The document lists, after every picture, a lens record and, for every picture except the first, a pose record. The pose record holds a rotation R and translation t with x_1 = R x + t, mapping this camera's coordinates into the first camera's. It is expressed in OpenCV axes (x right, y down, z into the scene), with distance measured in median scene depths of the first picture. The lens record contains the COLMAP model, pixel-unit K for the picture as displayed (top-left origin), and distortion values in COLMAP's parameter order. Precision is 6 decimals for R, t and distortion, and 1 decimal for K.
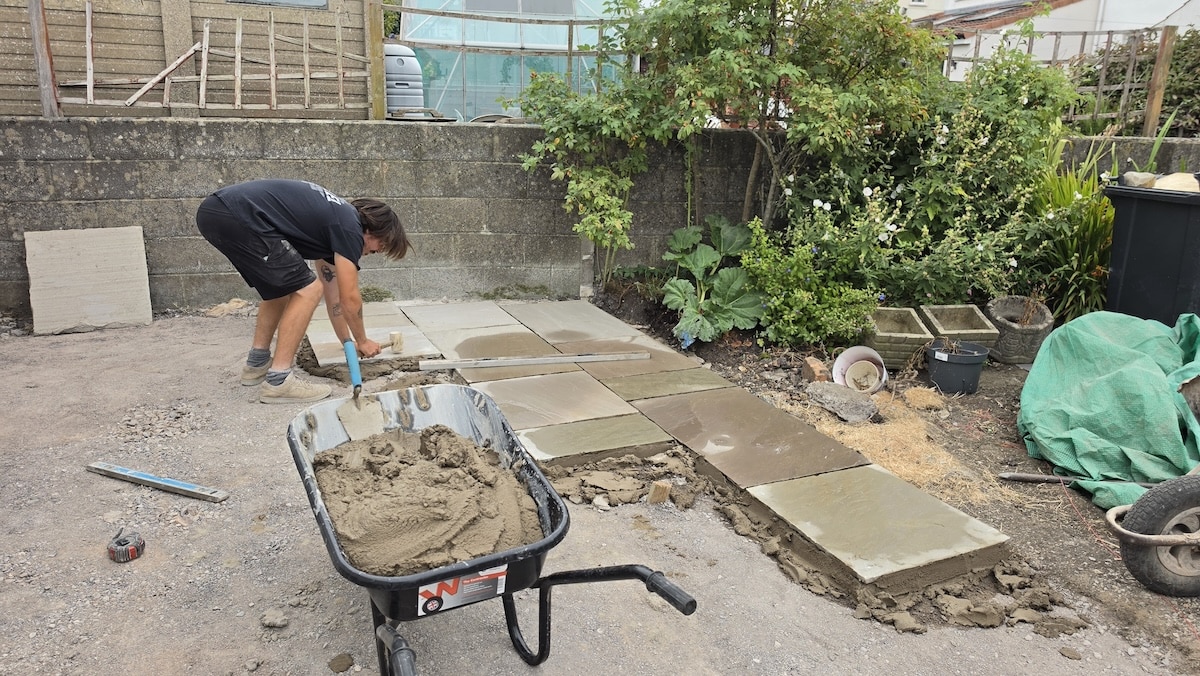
lens RADIAL K [[820.5, 0, 571.6], [0, 820.5, 326.6], [0, 0, 1]] dist [0.065137, -0.073288]
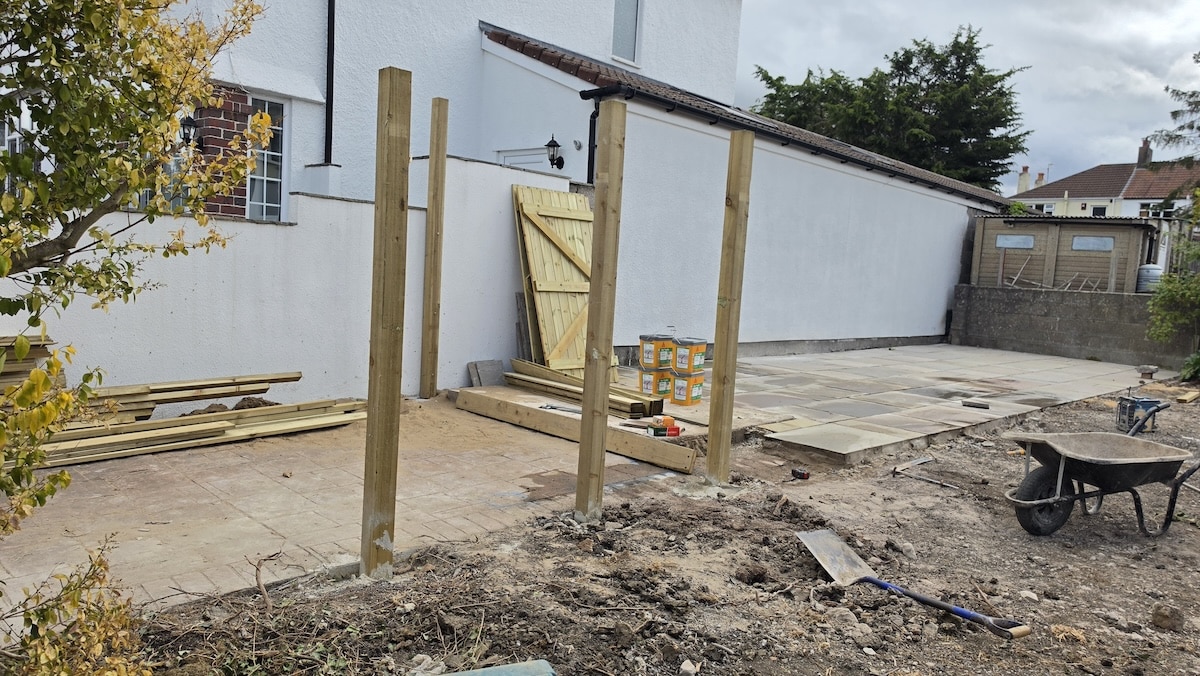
lens RADIAL K [[820.5, 0, 588.9], [0, 820.5, 345.9], [0, 0, 1]] dist [0.065137, -0.073288]
pose [[0.362628, 0.091909, -0.927391, 1.665191], [-0.297907, 0.954343, -0.021907, 0.469141], [0.883036, 0.284221, 0.373452, -1.409701]]
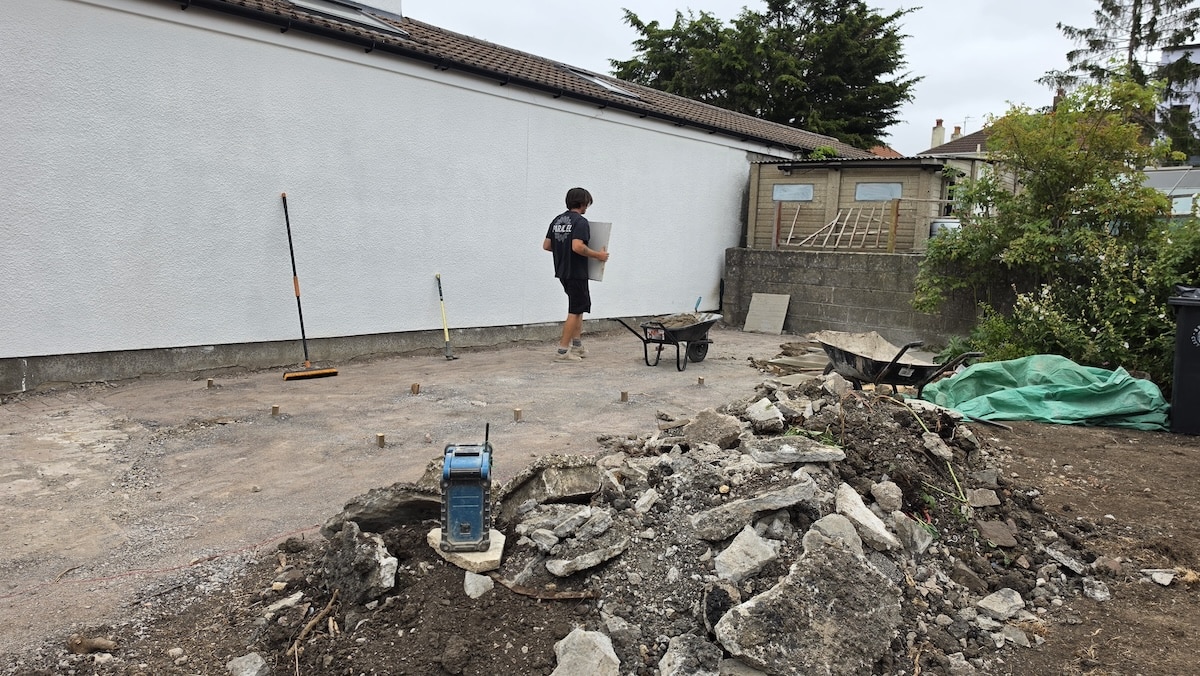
lens RADIAL K [[820.5, 0, 568.7], [0, 820.5, 350.8], [0, 0, 1]] dist [0.065137, -0.073288]
pose [[0.397024, 0.122410, -0.909609, 1.379710], [-0.272398, 0.962126, 0.010581, 0.177329], [0.876454, 0.243575, 0.415332, -0.483829]]
